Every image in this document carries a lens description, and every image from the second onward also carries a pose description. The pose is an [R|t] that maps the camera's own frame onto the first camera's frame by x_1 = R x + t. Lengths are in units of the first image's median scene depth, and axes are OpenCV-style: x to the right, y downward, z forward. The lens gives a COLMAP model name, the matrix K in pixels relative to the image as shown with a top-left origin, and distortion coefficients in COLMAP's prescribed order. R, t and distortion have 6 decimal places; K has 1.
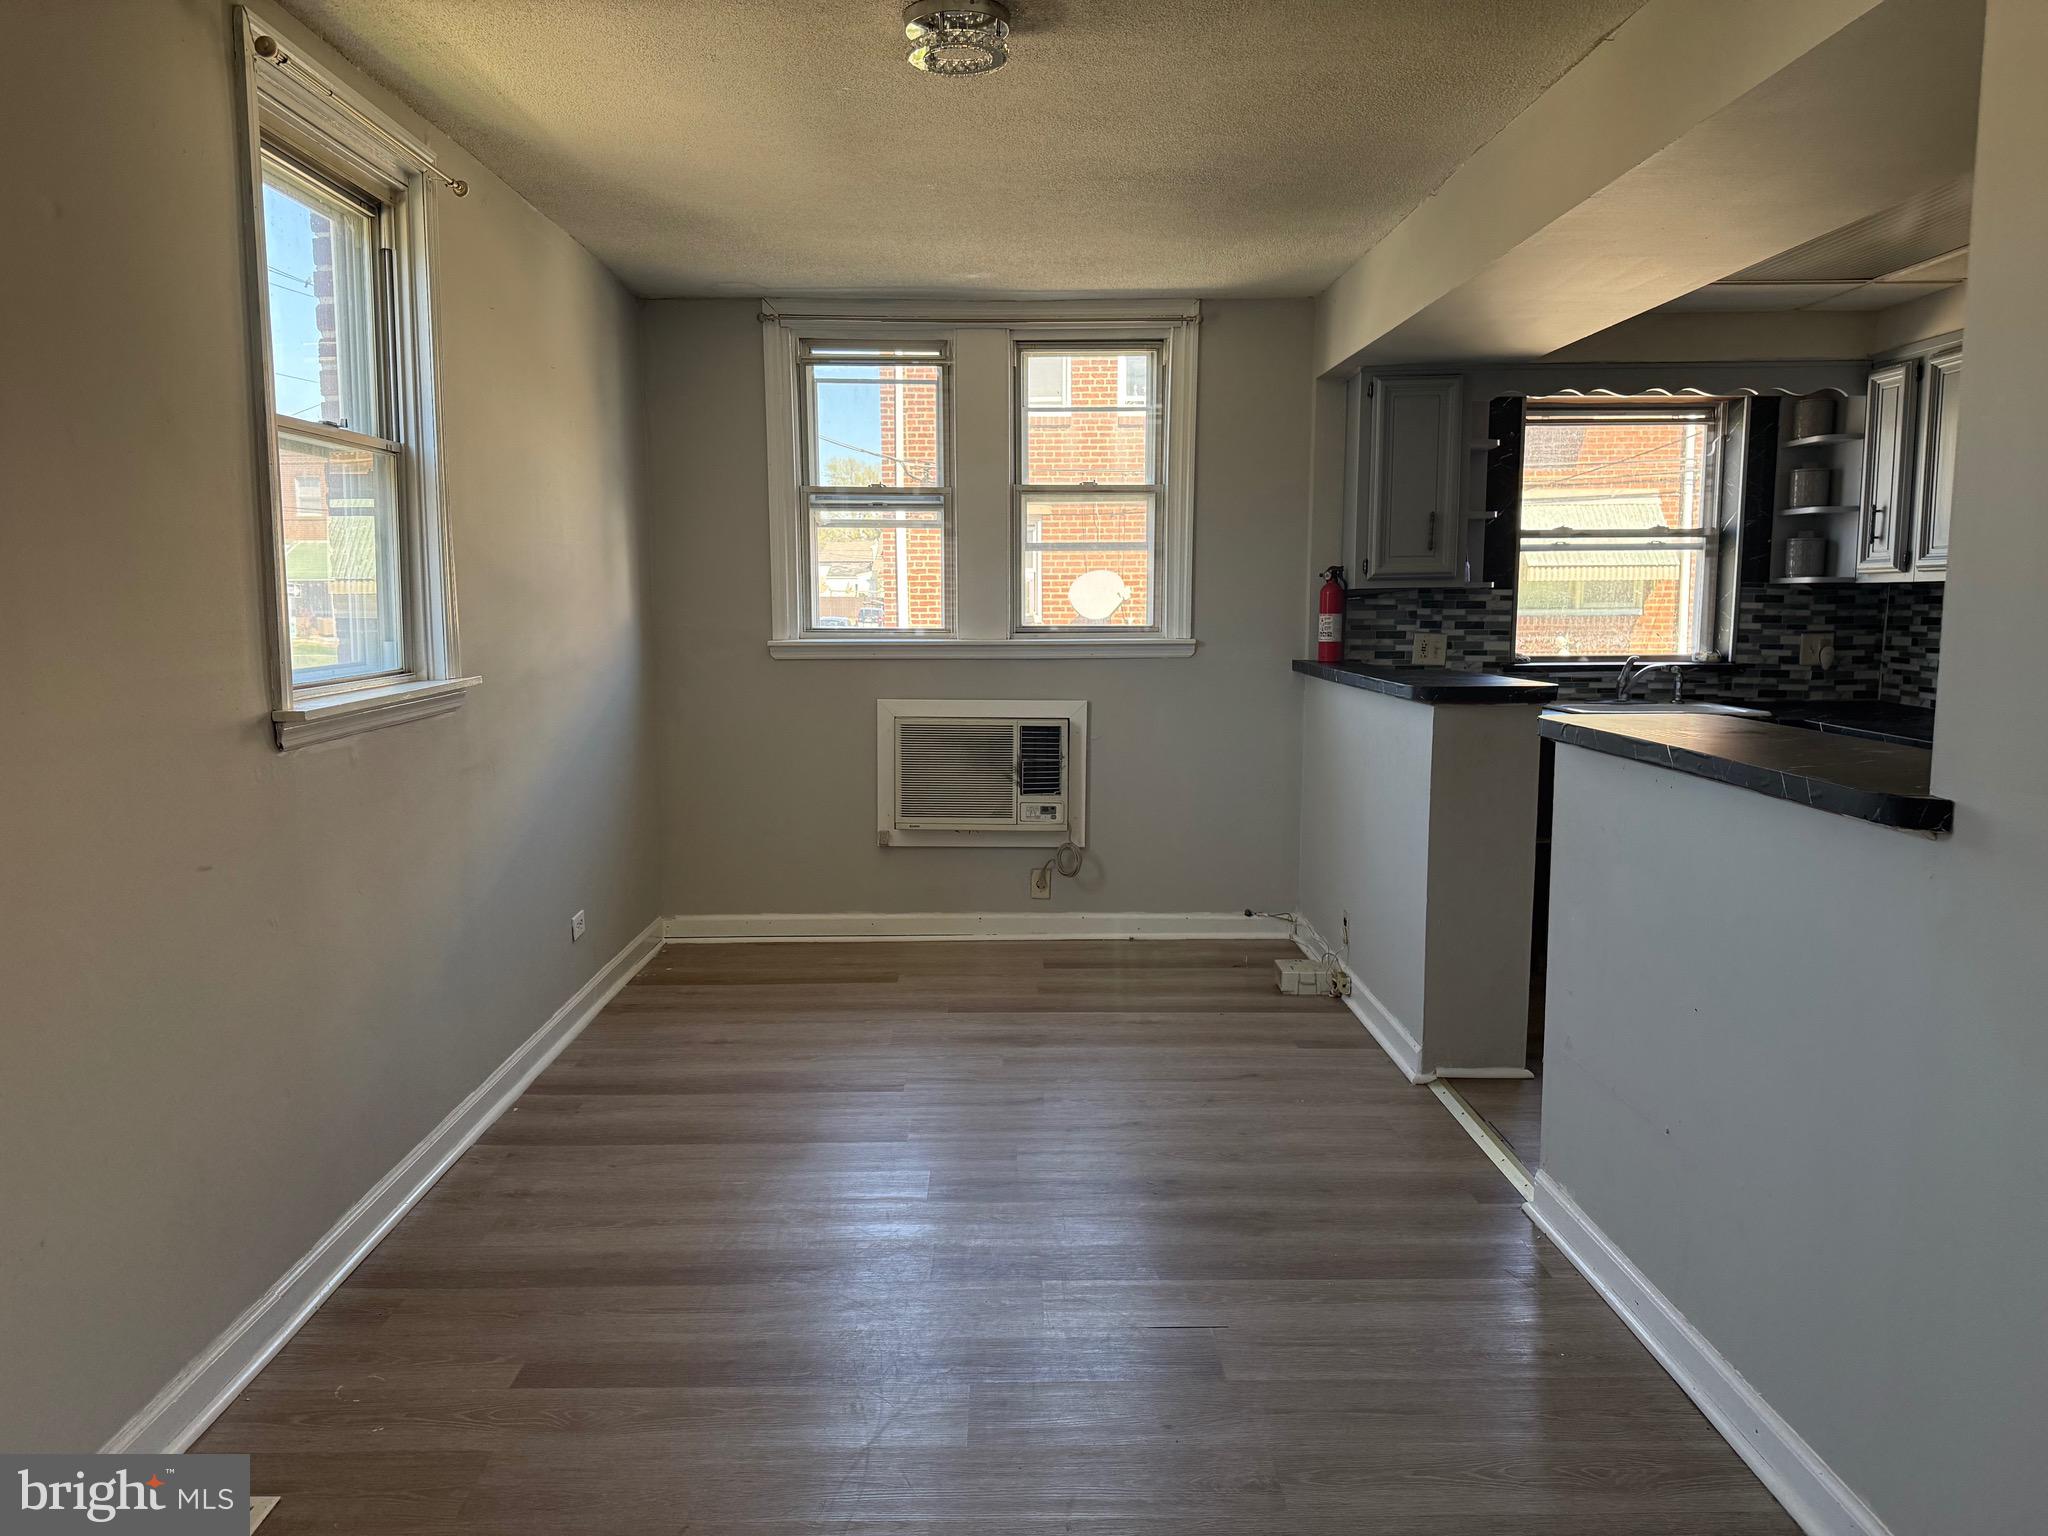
lens RADIAL K [[1415.9, 0, 1021.7], [0, 1415.9, 770.2], [0, 0, 1]] dist [0.087742, -0.123398]
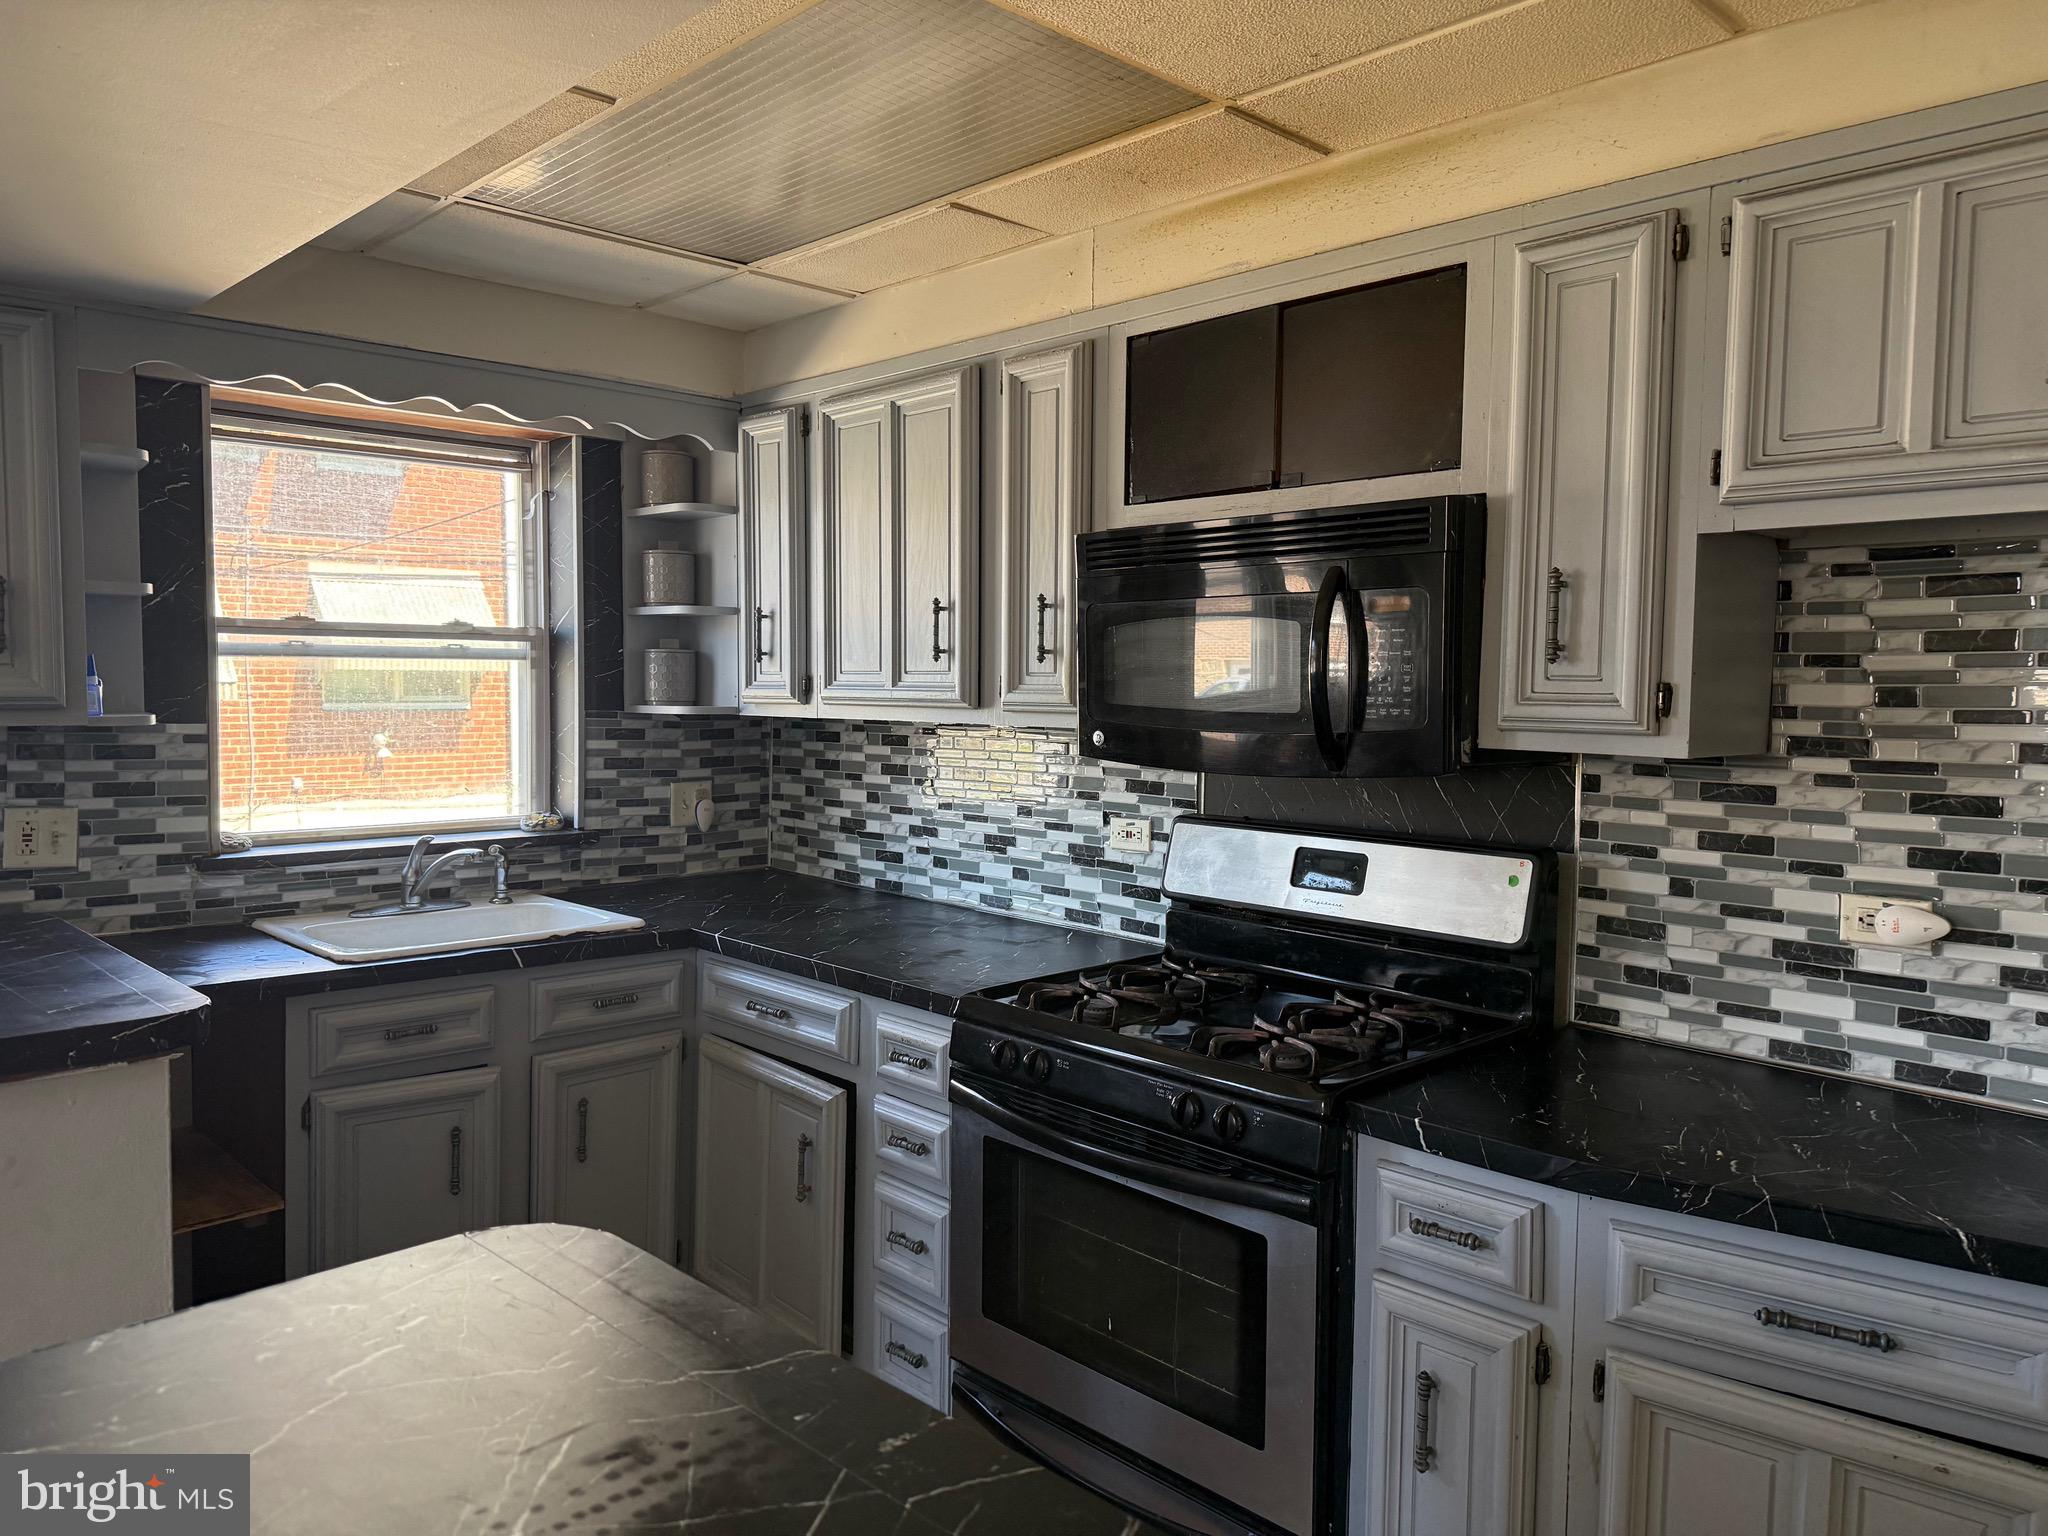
lens RADIAL K [[1415.9, 0, 1021.7], [0, 1415.9, 770.2], [0, 0, 1]] dist [0.087742, -0.123398]
pose [[0.723923, -0.033303, 0.689076, 0.186146], [0.071816, 0.997045, -0.027262, -0.069839], [-0.686132, 0.069222, 0.724176, 0.375871]]
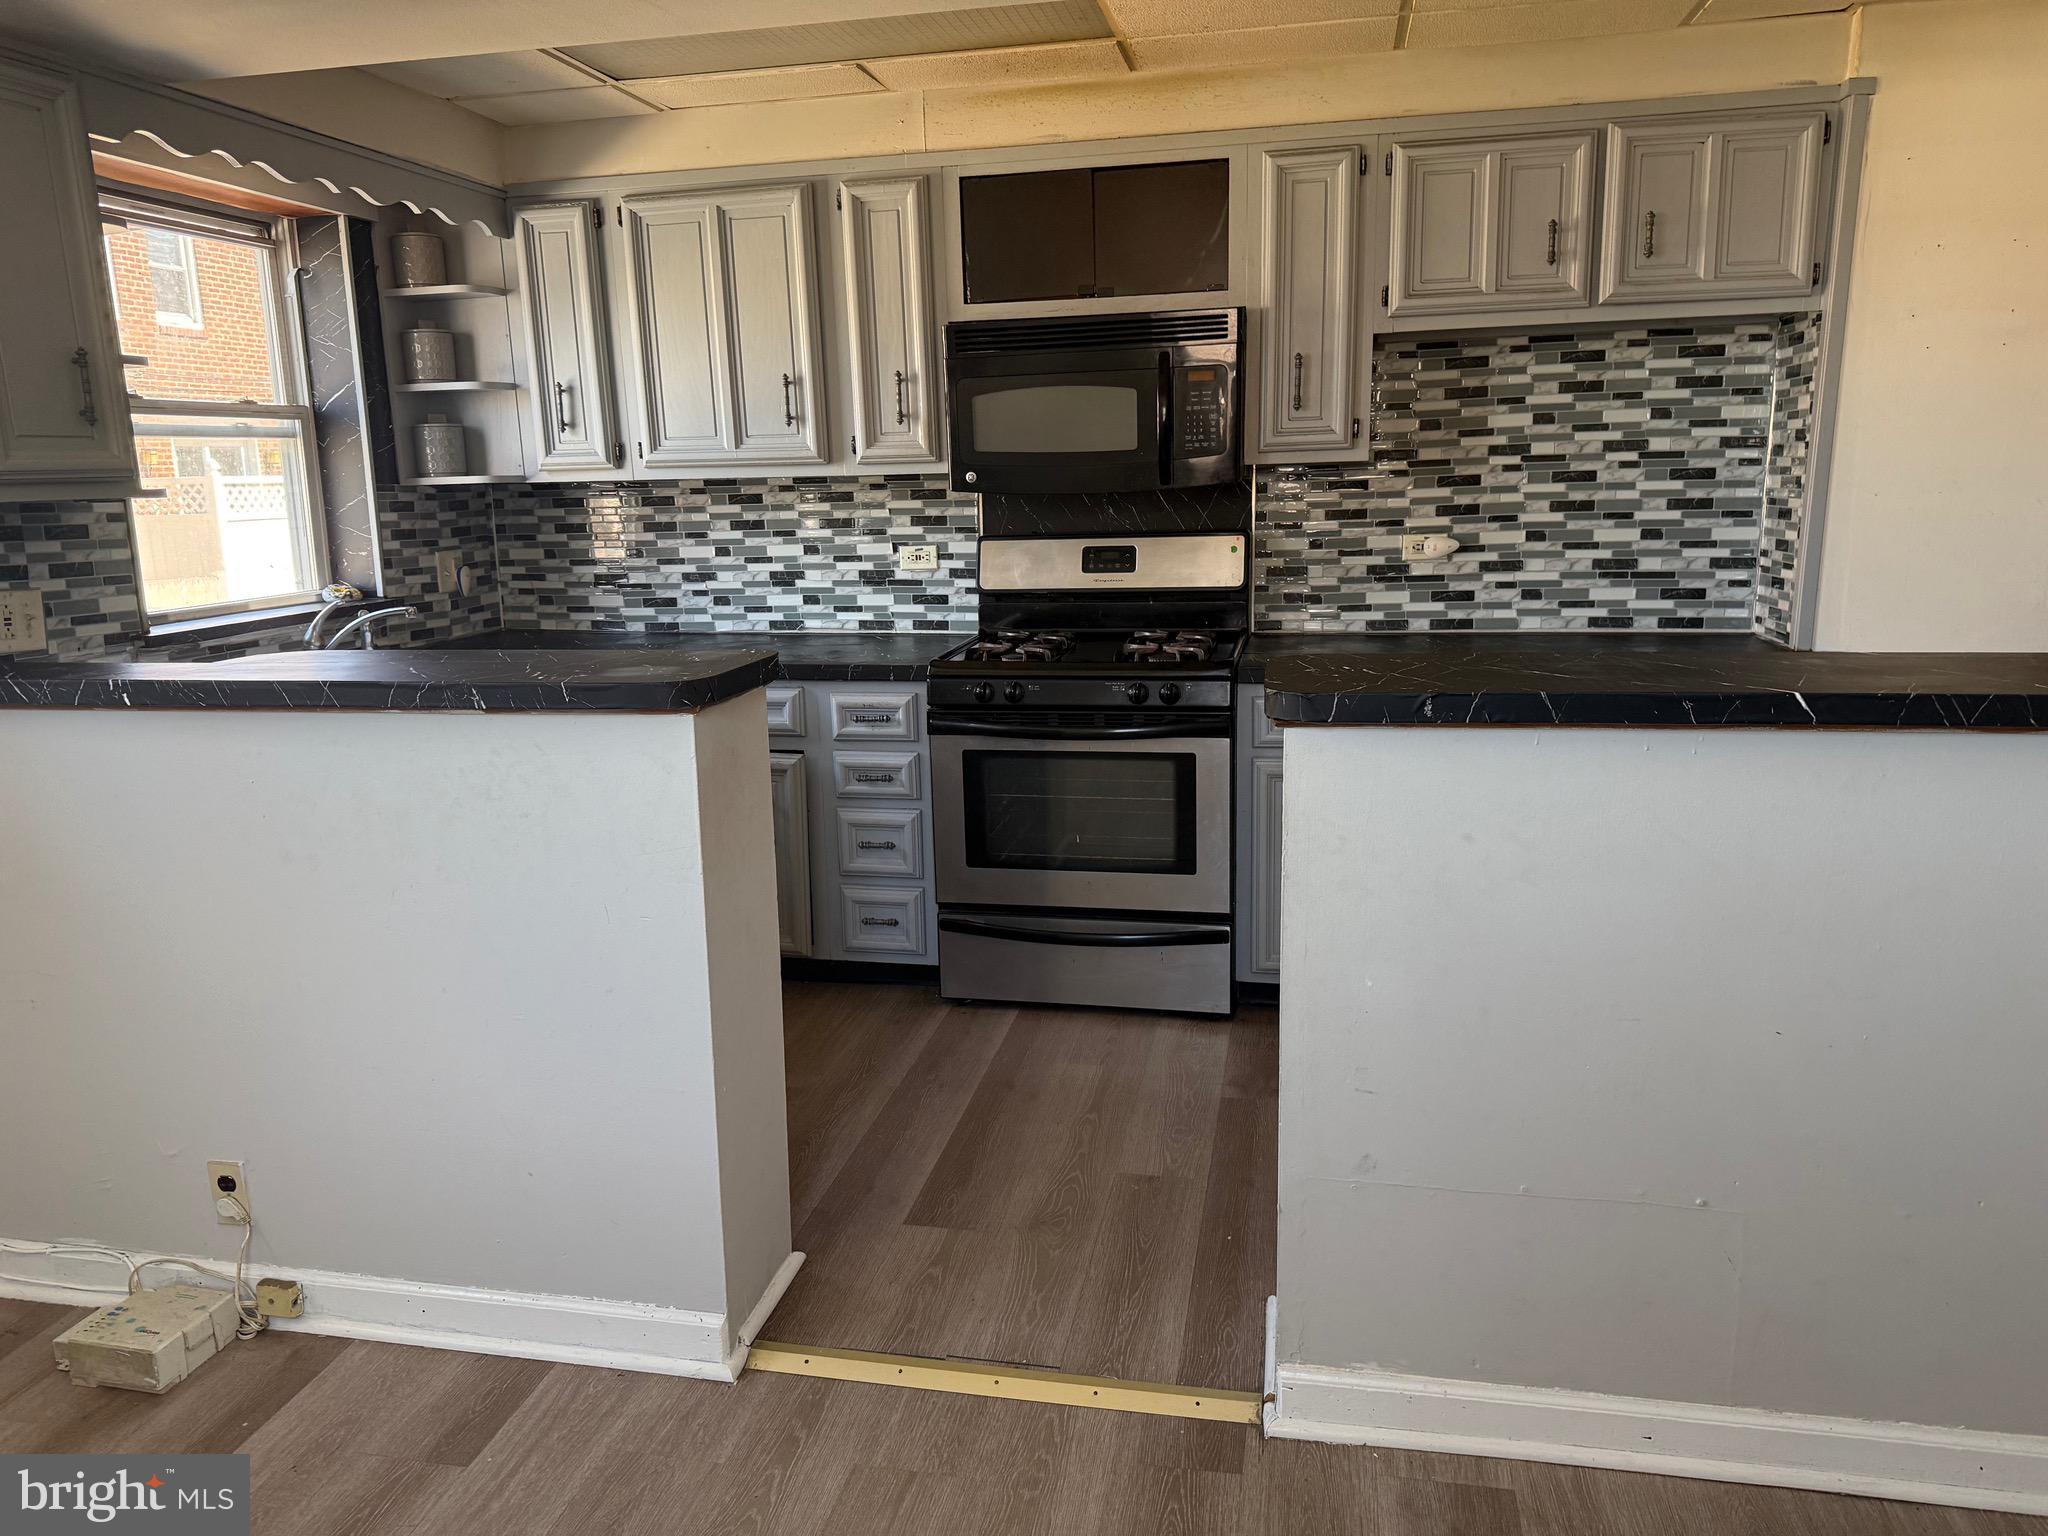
lens RADIAL K [[1402.1, 0, 1016.2], [0, 1402.1, 766.5], [0, 0, 1]] dist [0.159449, -0.283977]
pose [[0.214407, -0.201774, 0.955676, -0.138123], [0.146570, 0.973998, 0.172760, -0.070200], [-0.965685, 0.103033, 0.238406, 0.535881]]
